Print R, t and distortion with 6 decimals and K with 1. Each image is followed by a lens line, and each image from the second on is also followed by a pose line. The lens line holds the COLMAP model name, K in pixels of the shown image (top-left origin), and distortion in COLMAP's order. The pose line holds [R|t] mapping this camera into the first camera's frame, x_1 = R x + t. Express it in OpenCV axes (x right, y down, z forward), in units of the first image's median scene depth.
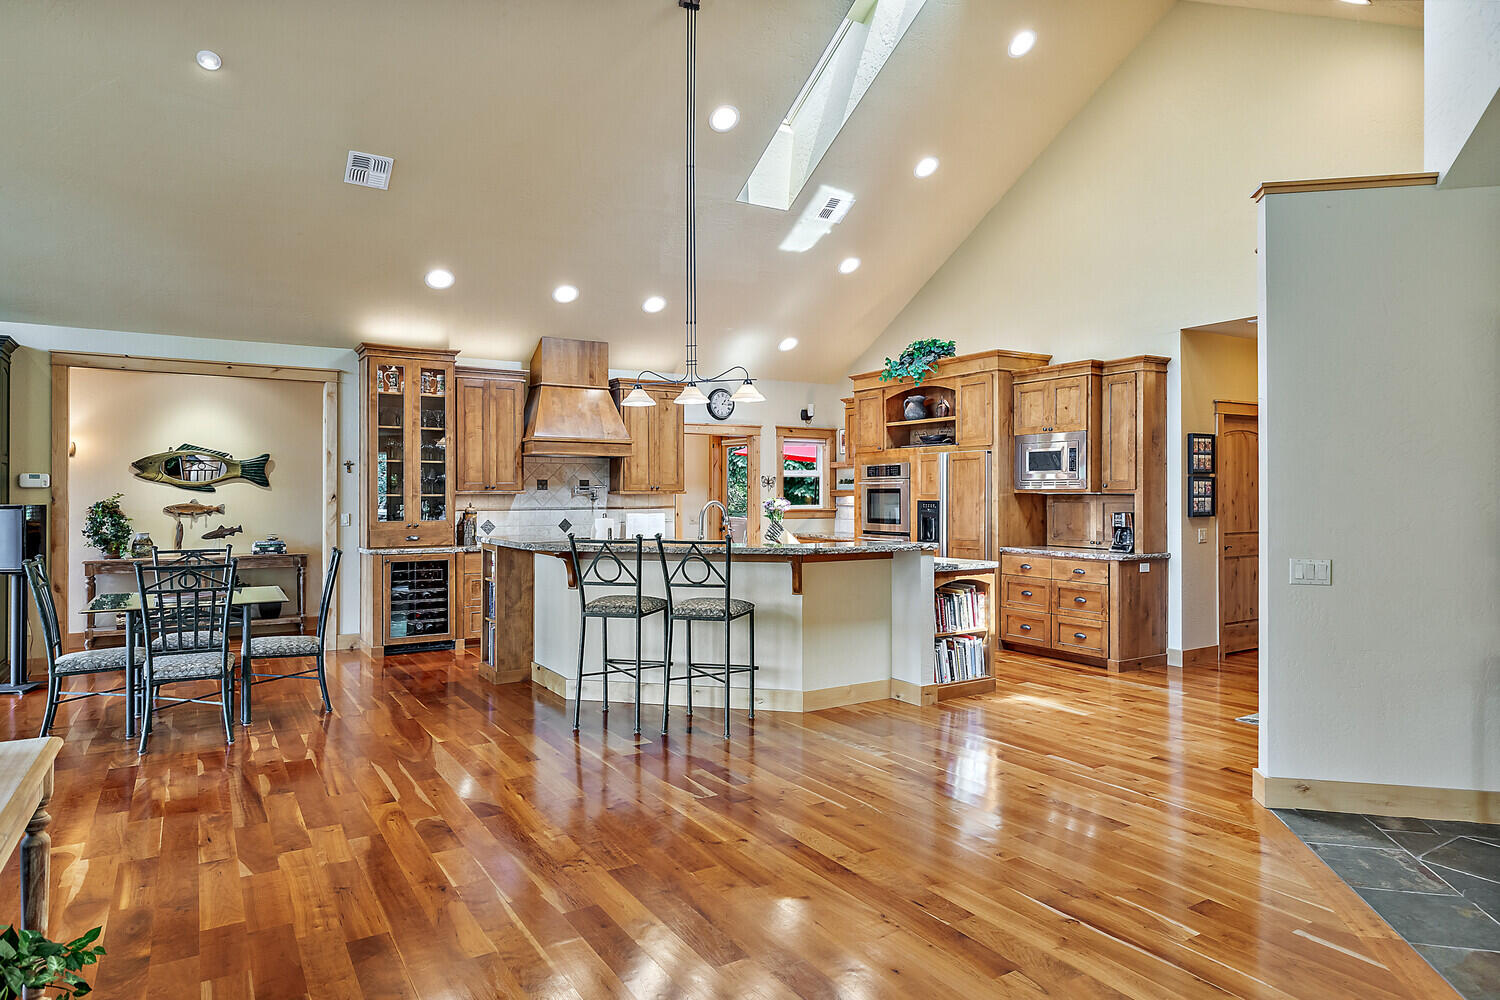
lens RADIAL K [[903.8, 0, 771.0], [0, 903.8, 490.1], [0, 0, 1]] dist [0.005181, 0.003002]
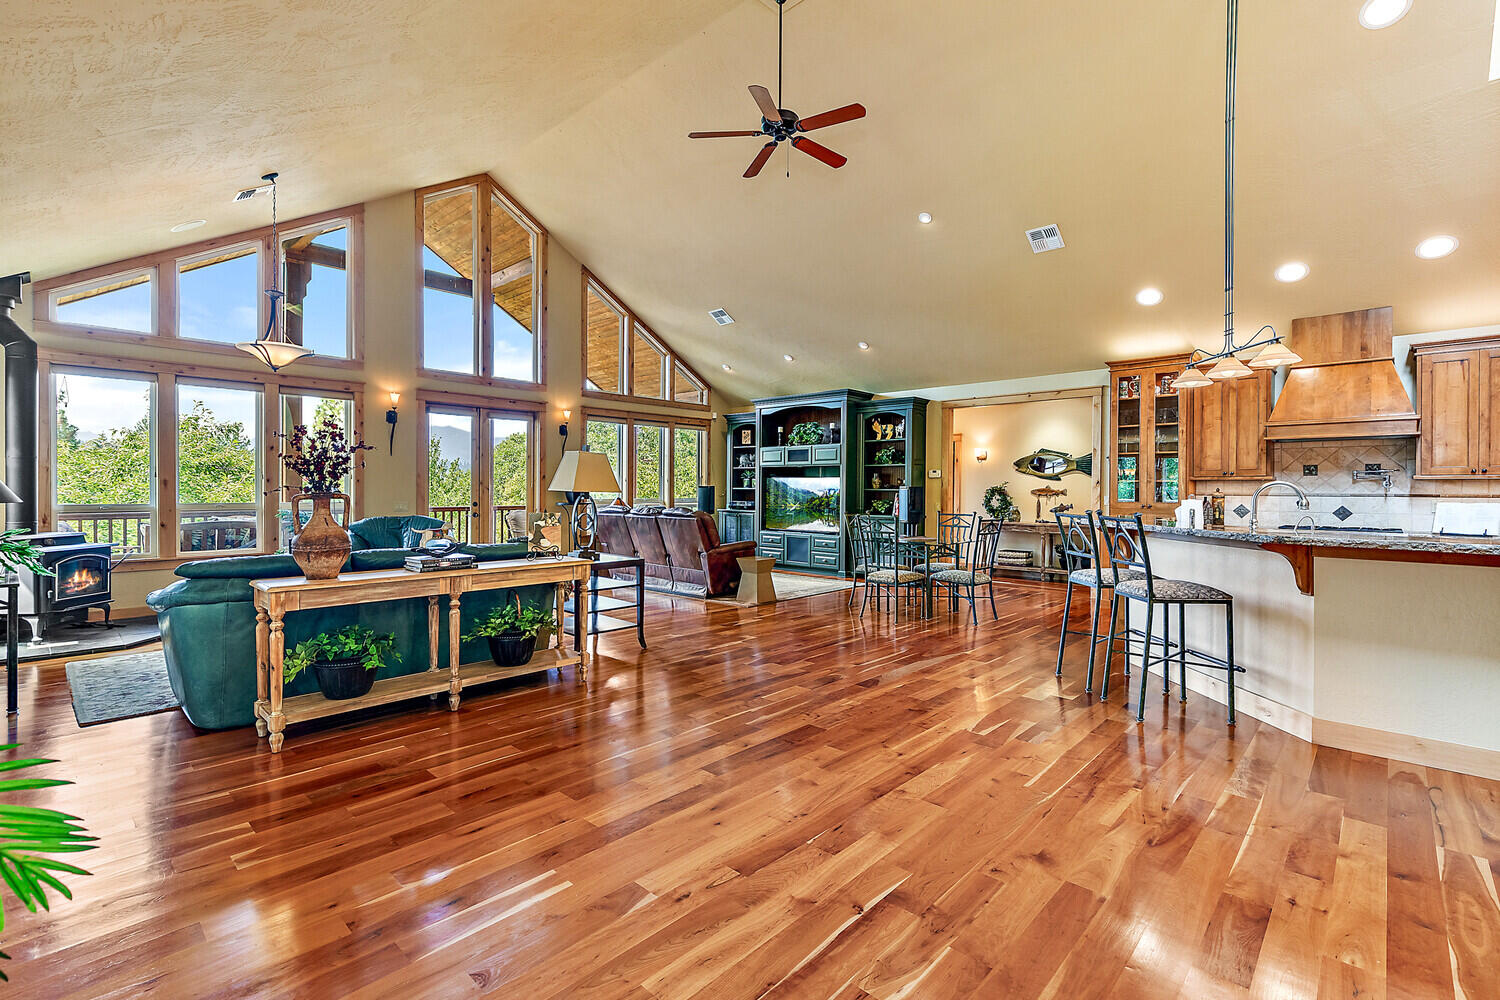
lens RADIAL K [[678.3, 0, 739.7], [0, 678.3, 492.3], [0, 0, 1]] dist [0.013034, -0.003692]
pose [[0.236382, 0.008531, -0.971623, 0.377435], [-0.000383, 0.999962, 0.008687, 0.013892], [0.971660, -0.001682, 0.236376, 0.273377]]
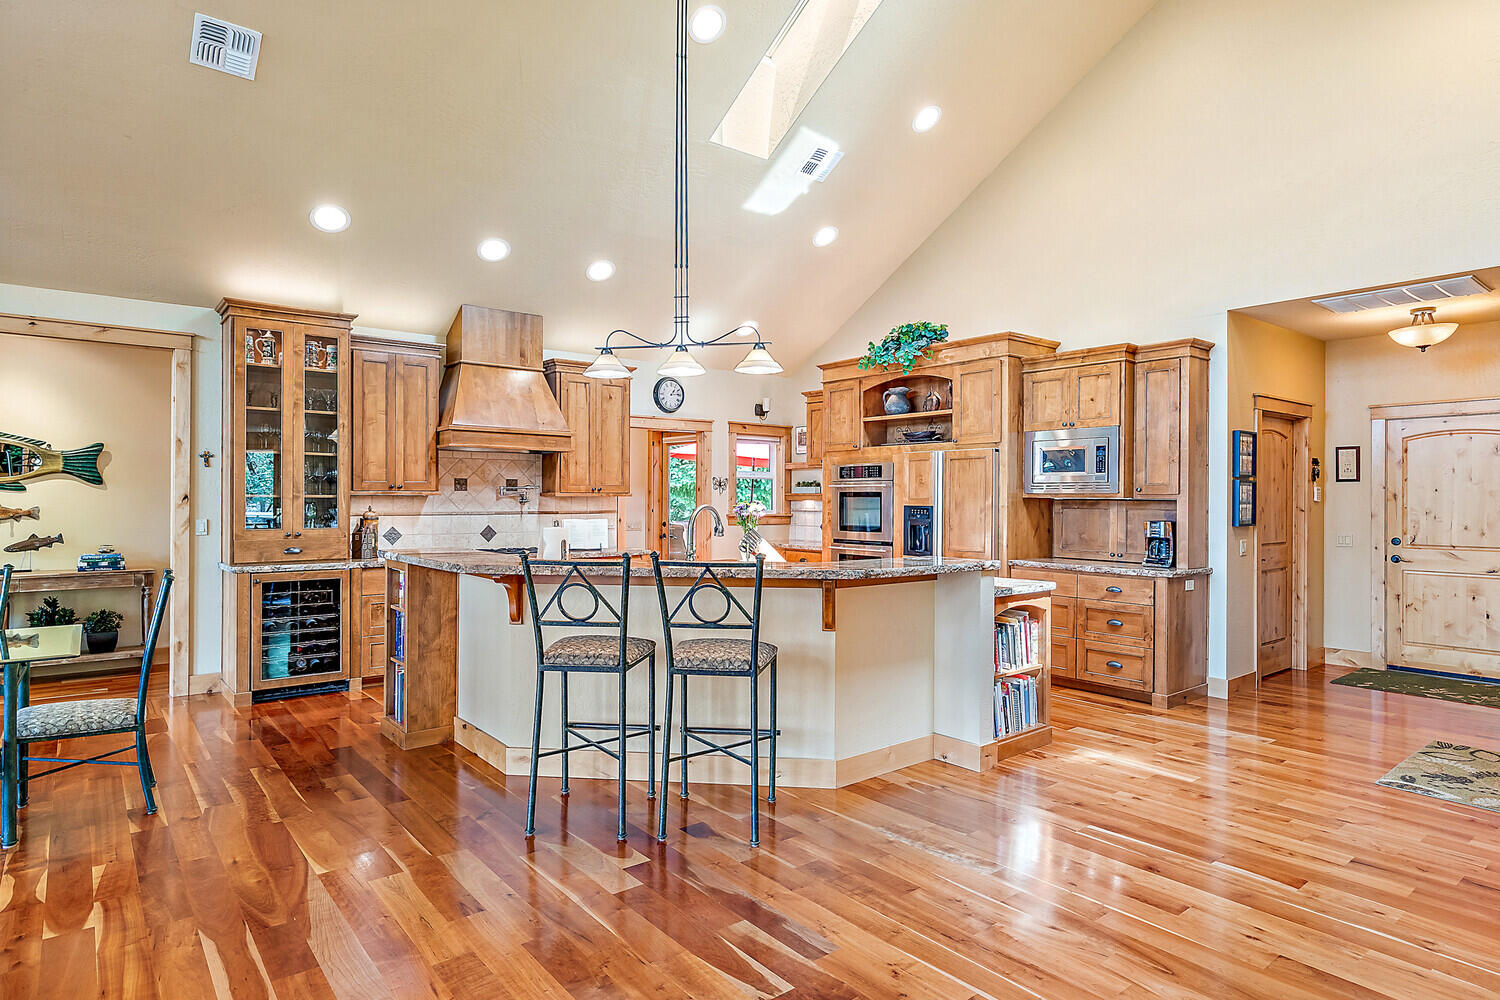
lens RADIAL K [[838.9, 0, 760.8], [0, 838.9, 498.8], [0, 0, 1]] dist [0.003437, 0.001521]
pose [[0.993295, 0.005646, 0.115465, -0.080987], [-0.006121, 0.999974, 0.003758, 0.003085], [-0.115441, -0.004439, 0.993304, 0.240615]]
